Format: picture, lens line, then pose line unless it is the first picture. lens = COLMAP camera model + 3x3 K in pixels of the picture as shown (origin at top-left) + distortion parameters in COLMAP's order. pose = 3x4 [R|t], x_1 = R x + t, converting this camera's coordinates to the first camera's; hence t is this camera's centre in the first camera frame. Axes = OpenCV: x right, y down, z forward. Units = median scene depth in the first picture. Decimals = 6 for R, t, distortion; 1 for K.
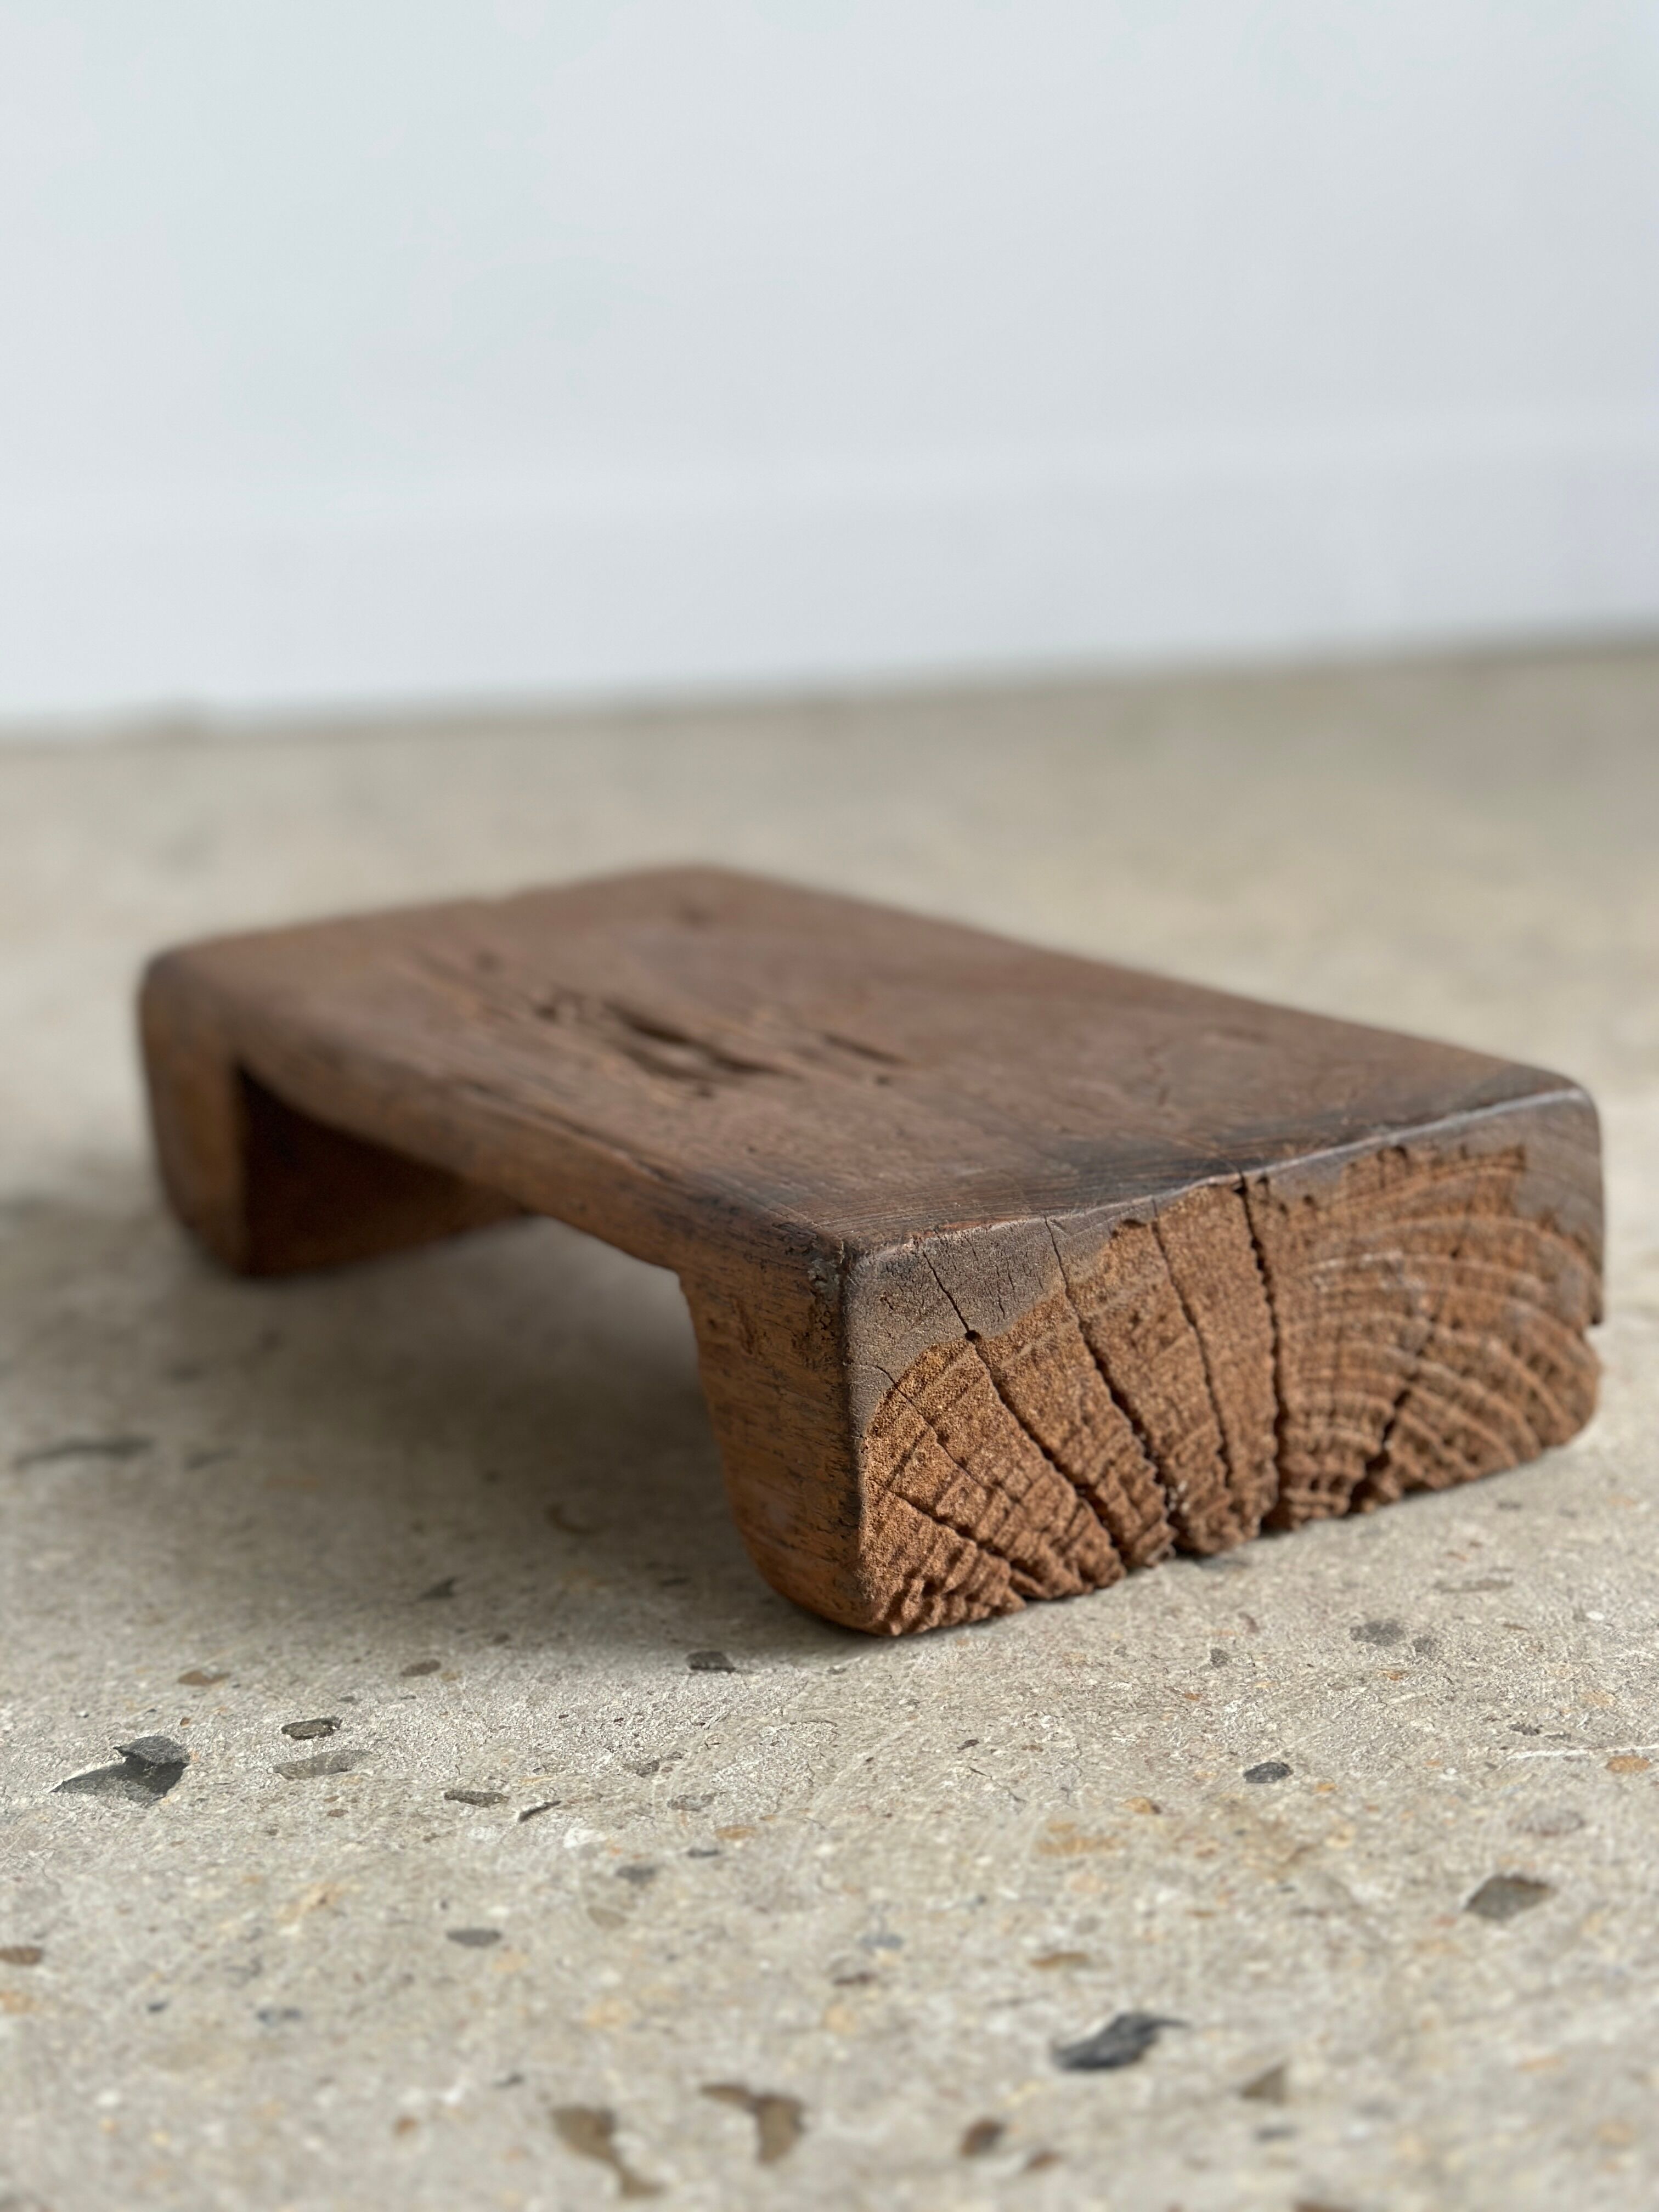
lens RADIAL K [[3143.9, 0, 818.4], [0, 3143.9, 1106.9], [0, 0, 1]] dist [0.194084, -0.353991]
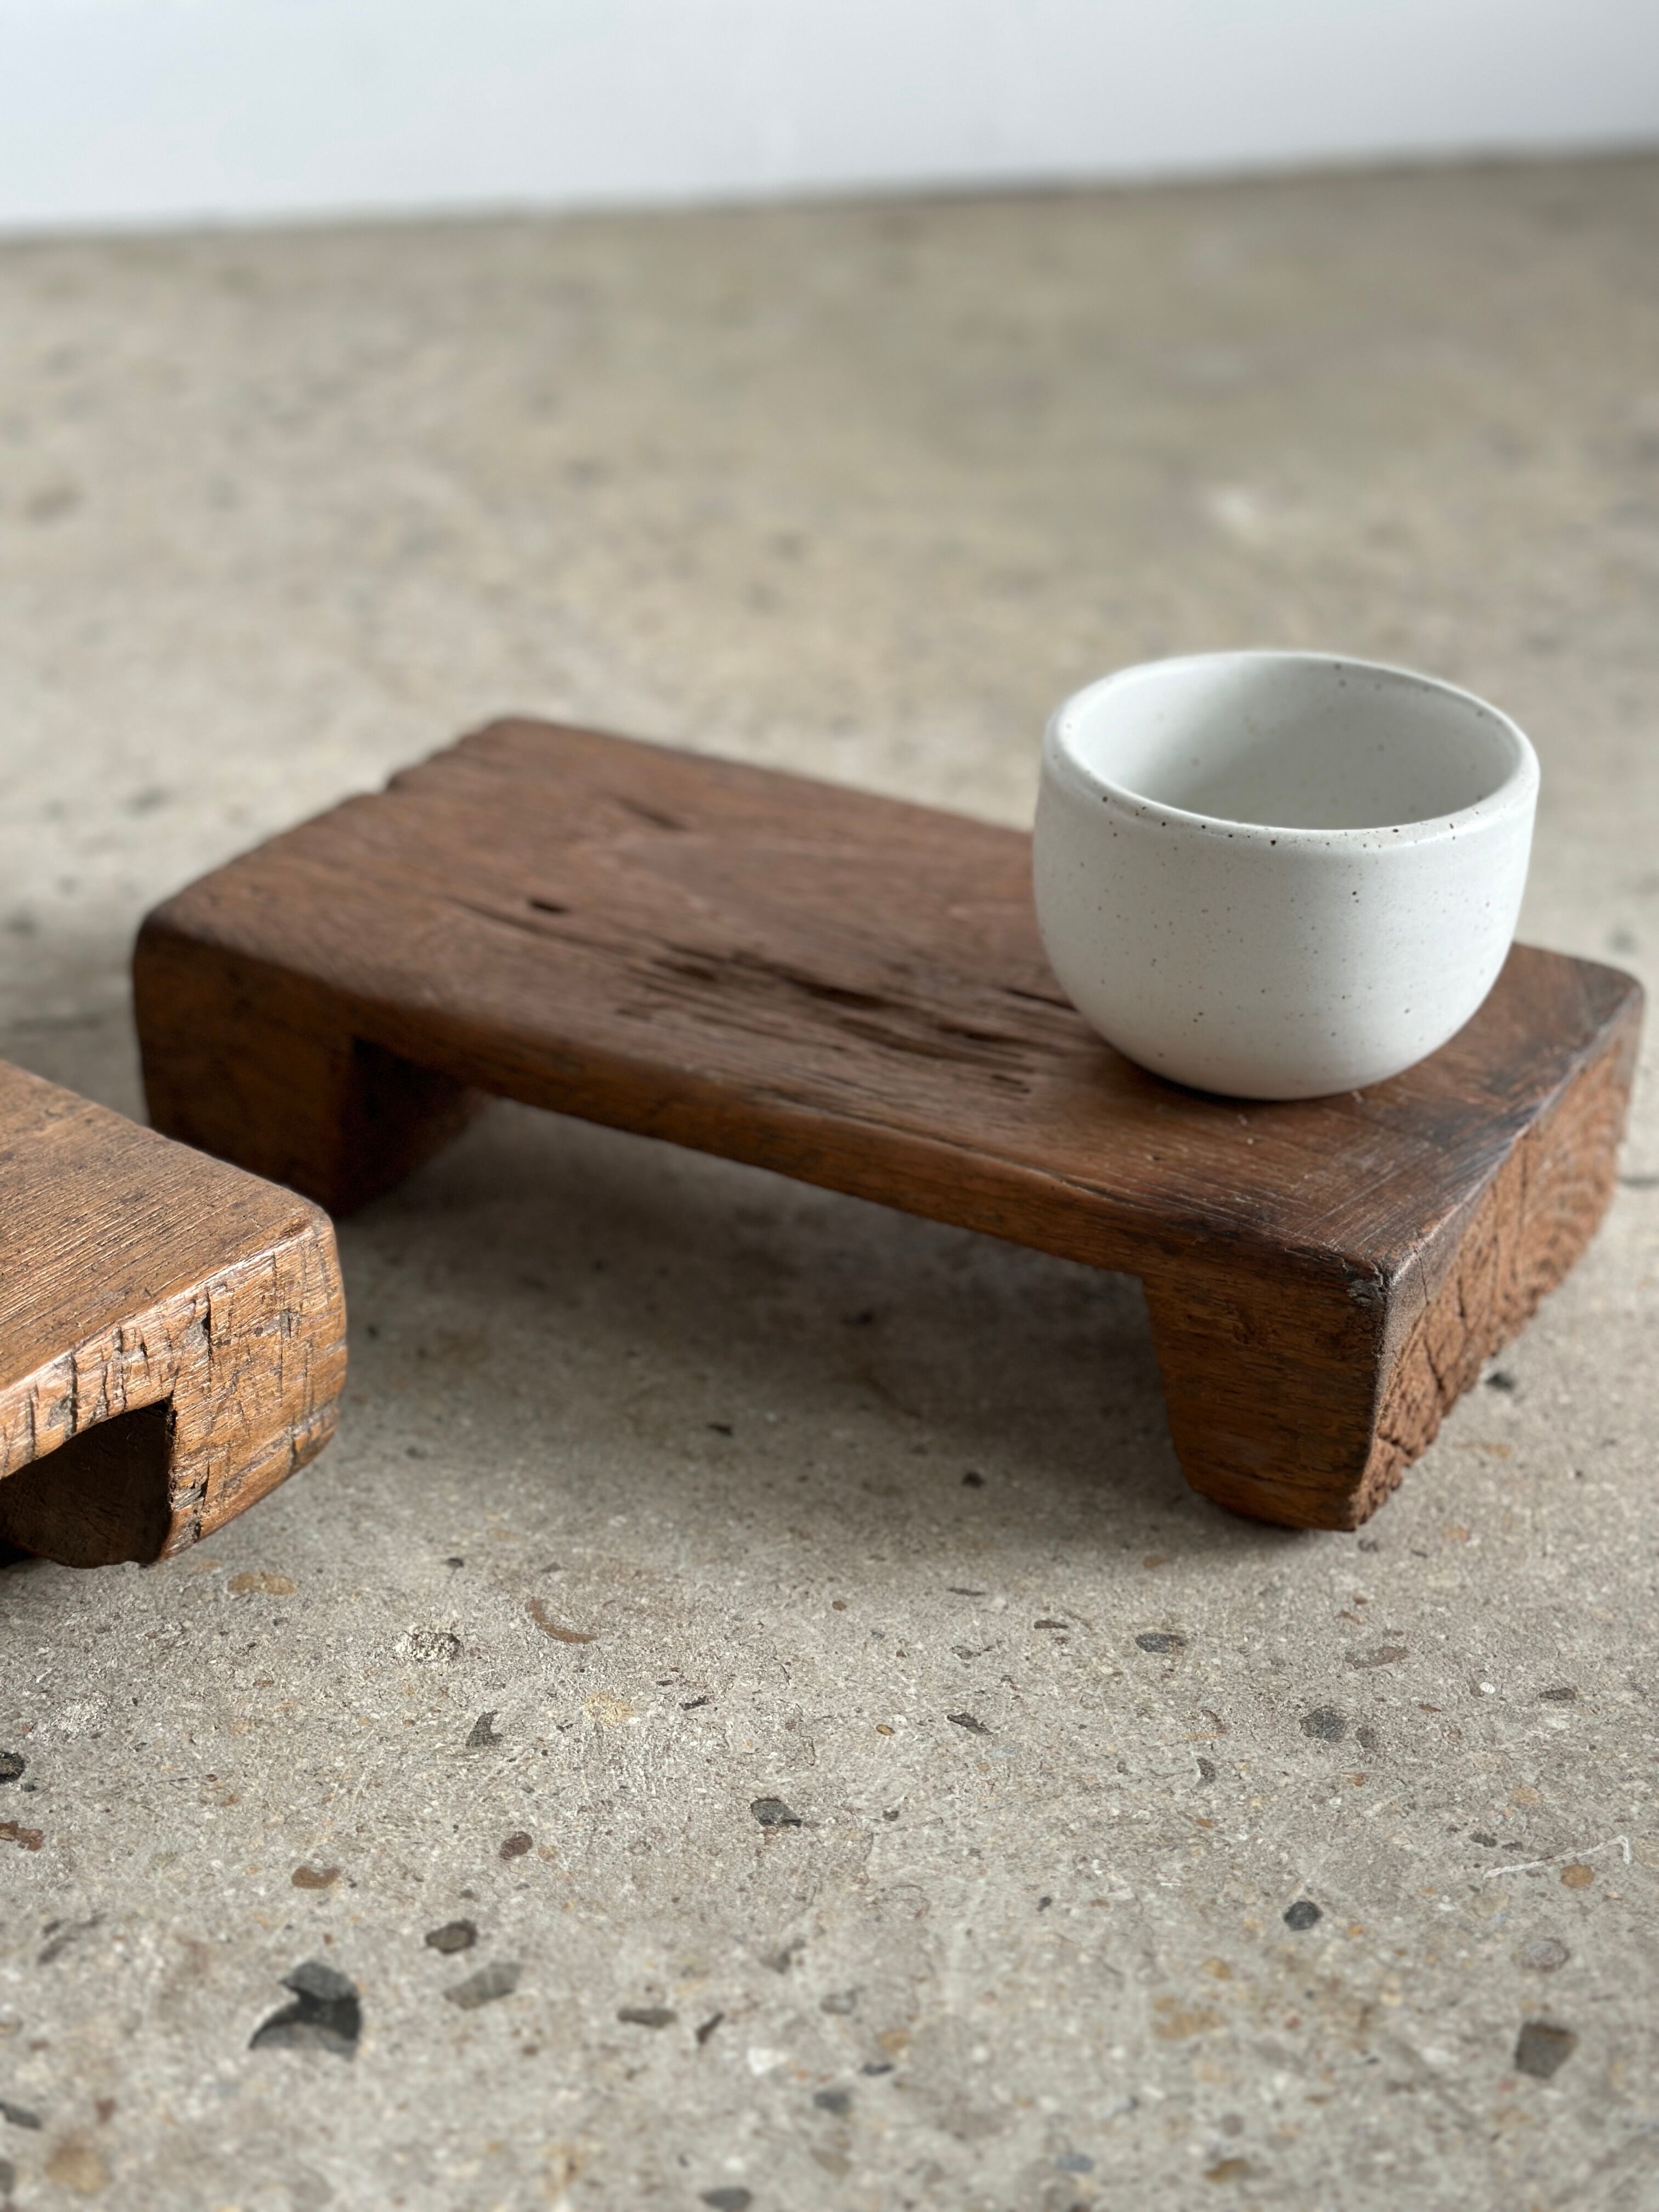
lens RADIAL K [[3111.2, 0, 814.4], [0, 3111.2, 1143.8], [0, 0, 1]] dist [0.231035, -0.576242]
pose [[0.961946, -0.070001, 0.264122, -0.315637], [0.000428, 0.967012, 0.254730, -0.359232], [-0.273240, -0.244924, 0.930243, 0.011207]]
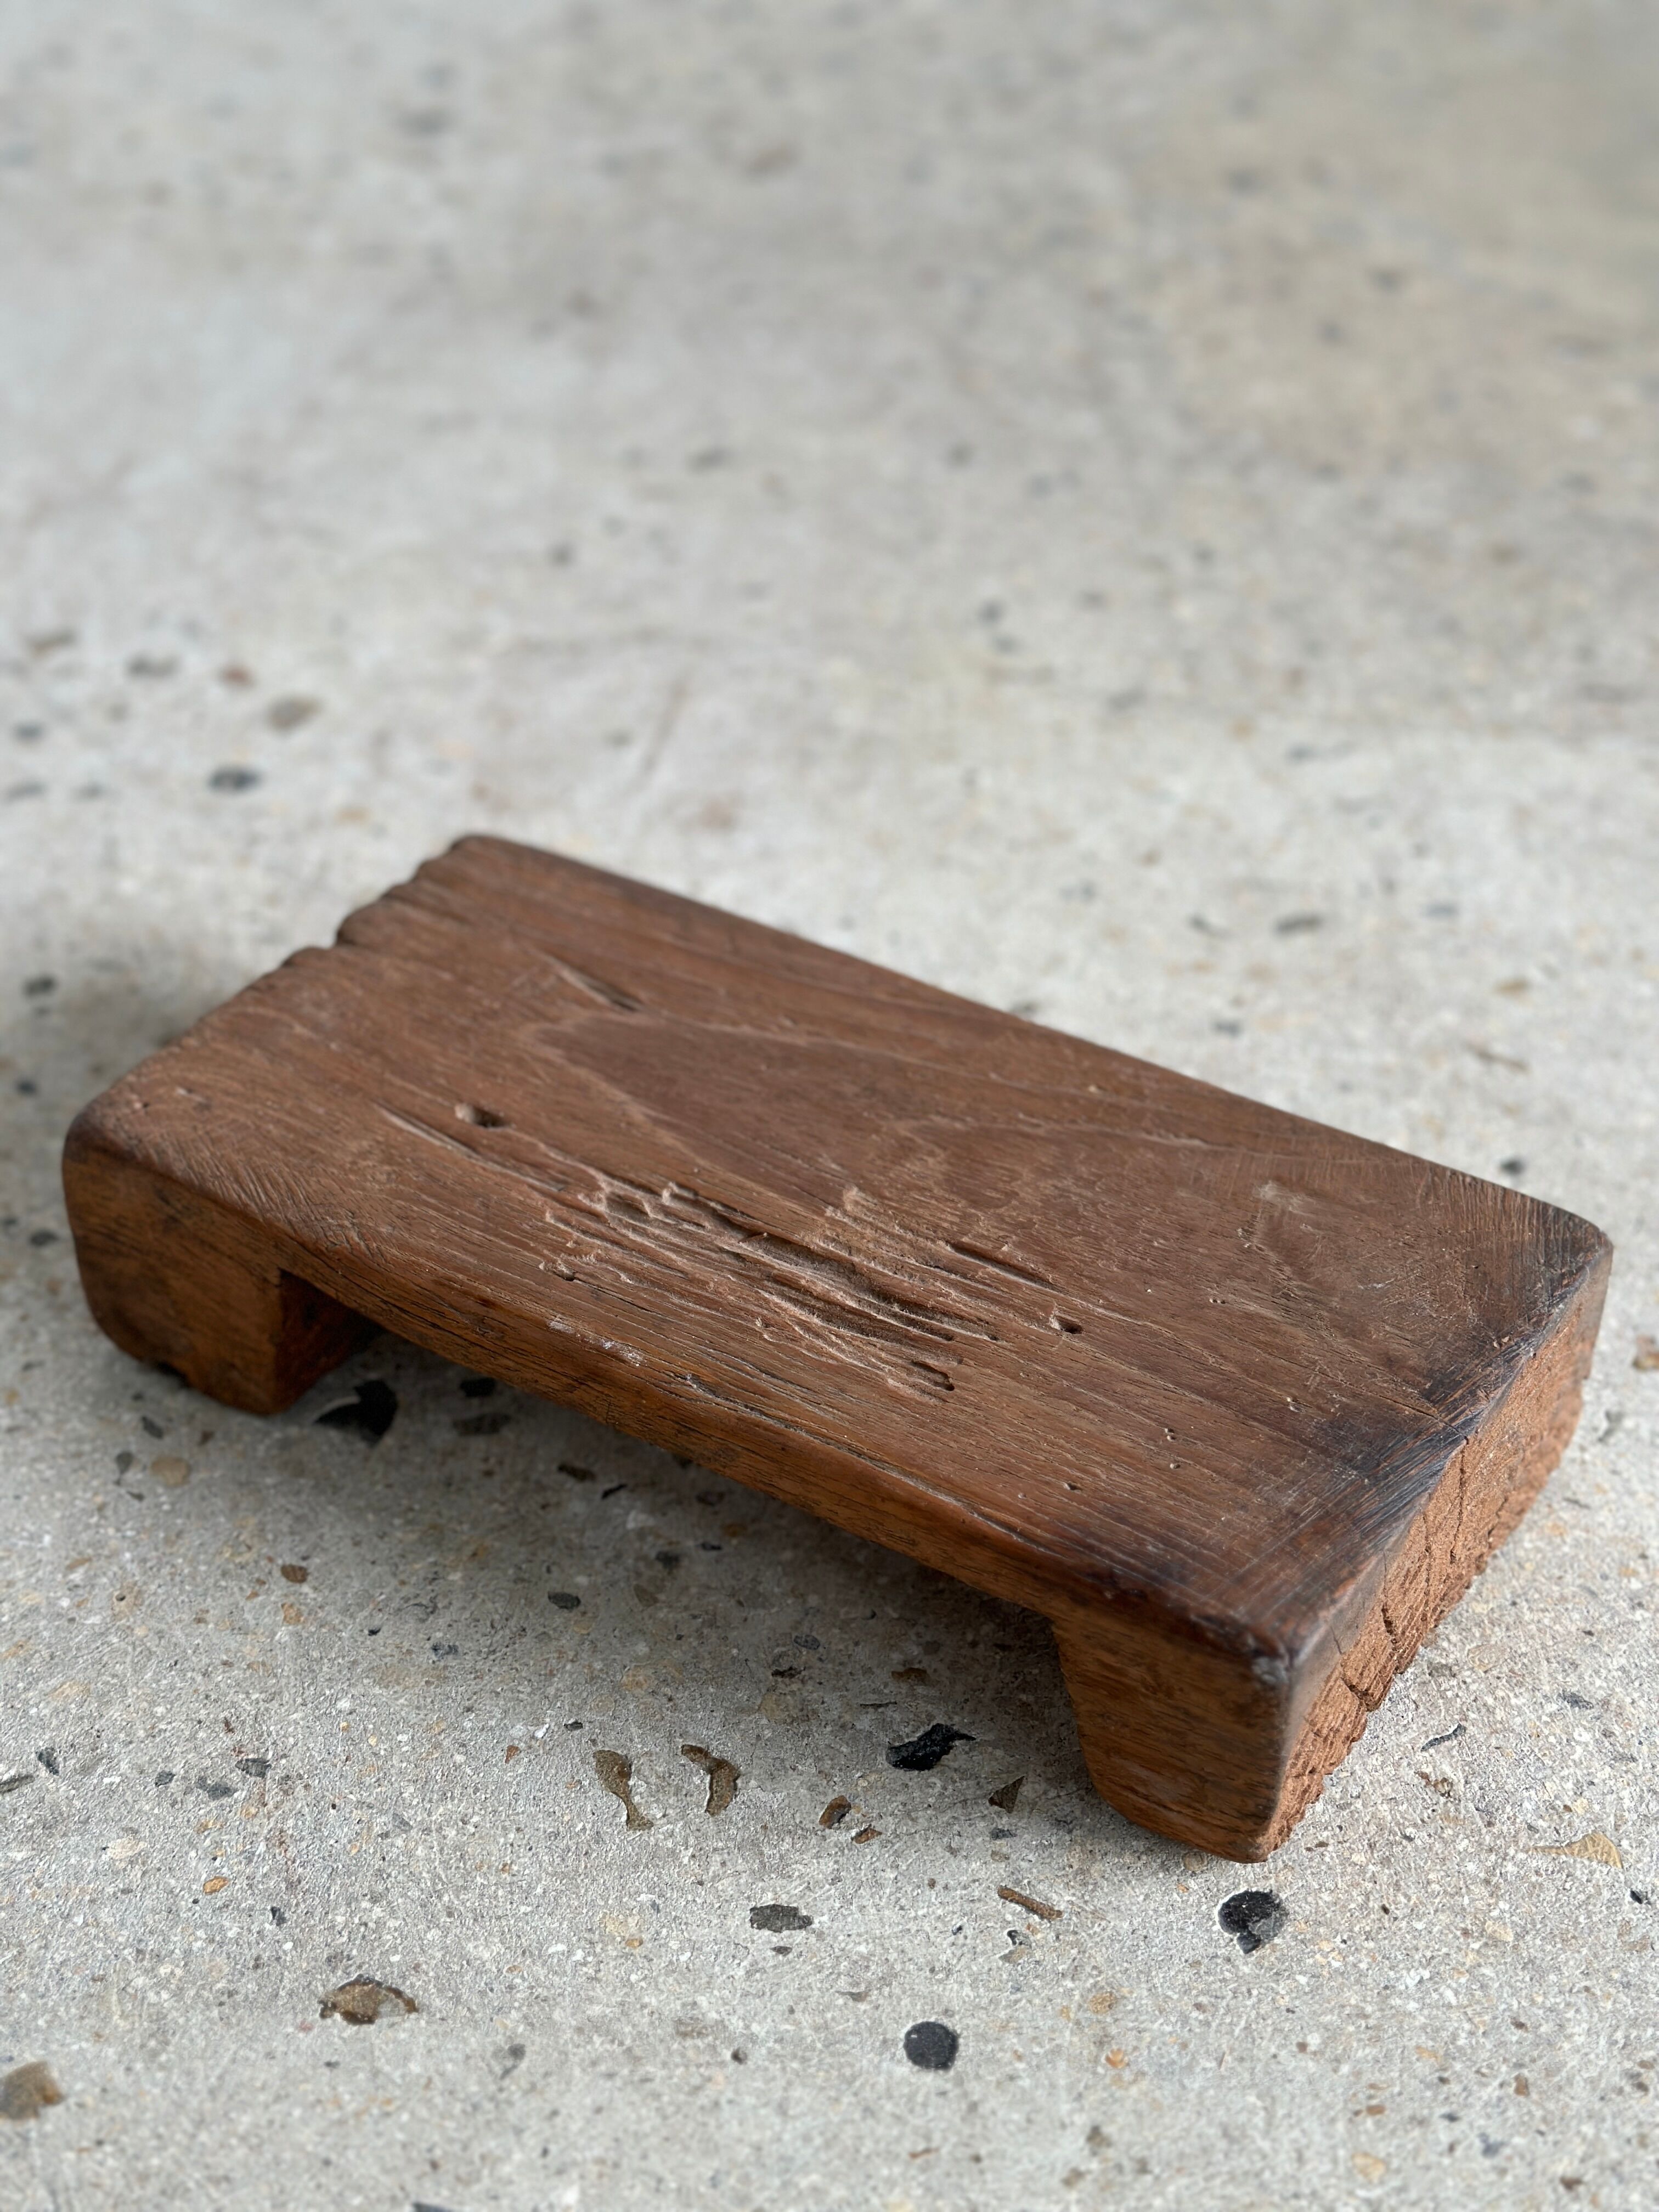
lens RADIAL K [[3108.3, 0, 821.5], [0, 3108.3, 1136.7], [0, 0, 1]] dist [0.222214, -0.493291]
pose [[0.993116, 0.107804, -0.045807, 0.063767], [-0.080816, 0.913713, 0.398242, -0.543464], [0.084787, -0.391799, 0.916136, -0.332363]]
